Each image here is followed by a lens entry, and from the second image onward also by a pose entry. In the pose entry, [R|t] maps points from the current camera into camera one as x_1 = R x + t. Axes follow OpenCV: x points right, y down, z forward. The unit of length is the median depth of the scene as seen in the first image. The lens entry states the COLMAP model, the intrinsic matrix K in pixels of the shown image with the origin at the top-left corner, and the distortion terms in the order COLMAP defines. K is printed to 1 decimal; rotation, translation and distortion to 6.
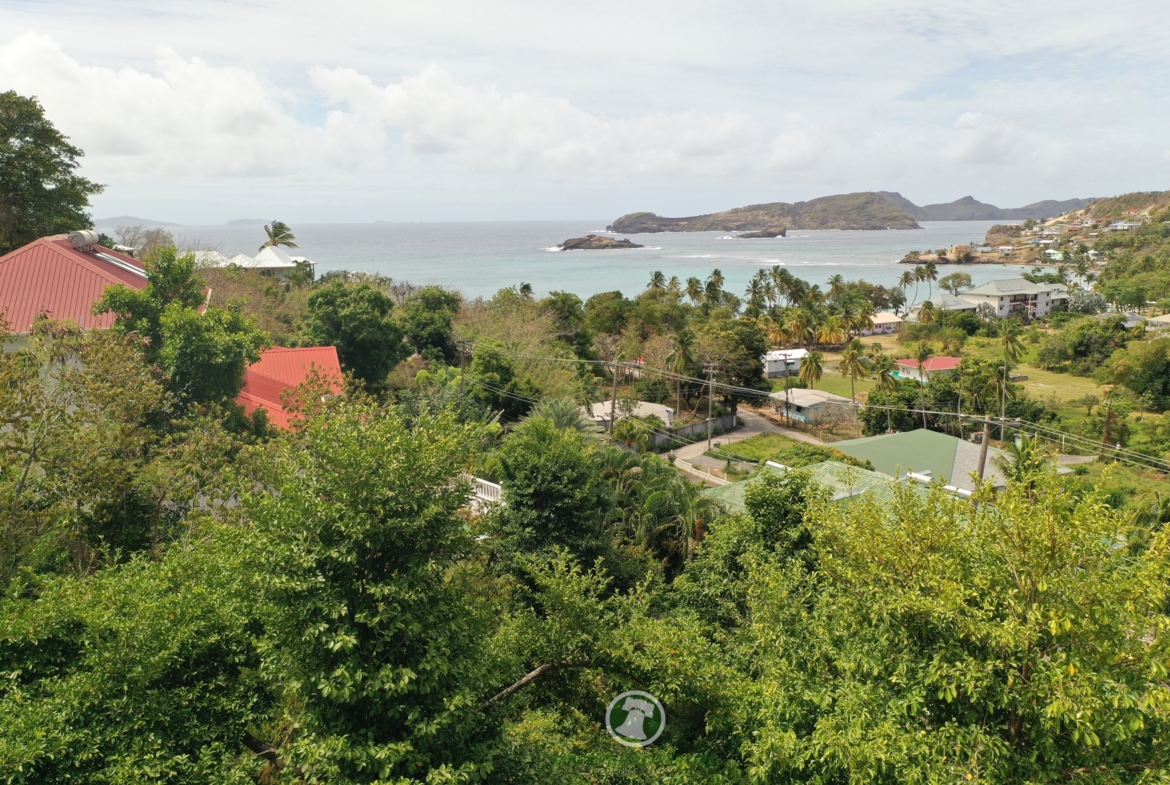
lens RADIAL K [[922.5, 0, 584.0], [0, 922.5, 389.5], [0, 0, 1]] dist [-0.003401, -0.002848]
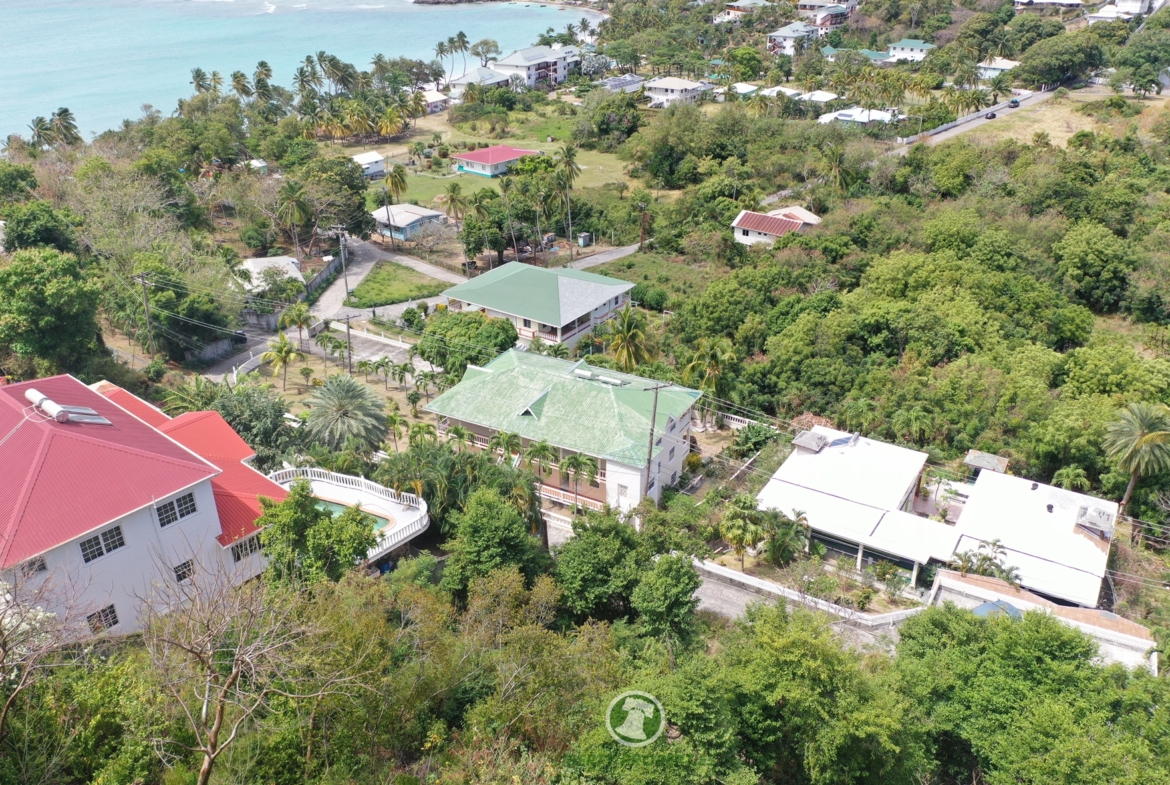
lens RADIAL K [[922.5, 0, 584.0], [0, 922.5, 389.5], [0, 0, 1]] dist [-0.003401, -0.002848]
pose [[0.872957, -0.220780, 0.434973, -0.062947], [0.091300, 0.949903, 0.298911, -0.070135], [-0.479176, -0.221224, 0.849382, -0.059831]]
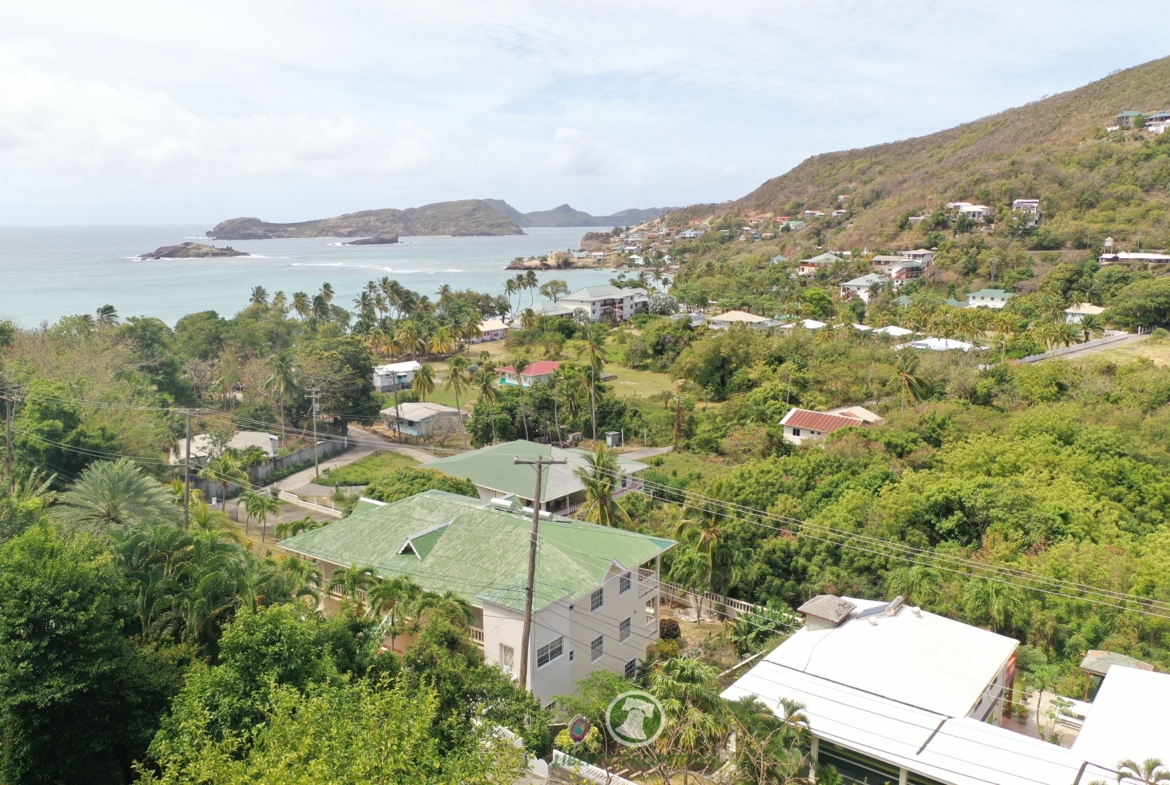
lens RADIAL K [[922.5, 0, 584.0], [0, 922.5, 389.5], [0, 0, 1]] dist [-0.003401, -0.002848]
pose [[0.918134, -0.065124, 0.390883, 0.009959], [0.067345, 0.997697, 0.008040, -0.007673], [-0.390507, 0.018942, 0.920405, -0.001947]]
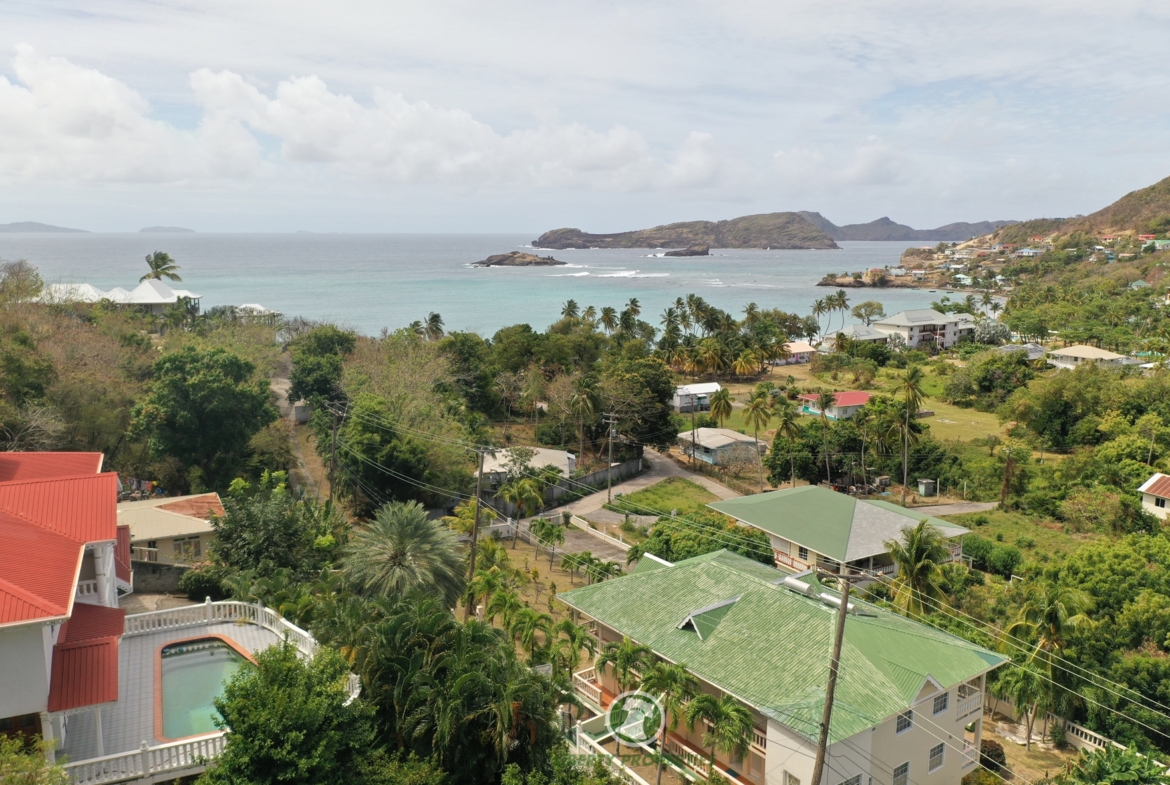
lens RADIAL K [[926.0, 0, 583.5], [0, 926.0, 389.0], [0, 0, 1]] dist [-0.000893, -0.002271]
pose [[0.996845, 0.003161, 0.079306, 0.015793], [-0.001865, 0.999864, -0.016413, -0.018413], [-0.079347, 0.016214, 0.996715, 0.017473]]
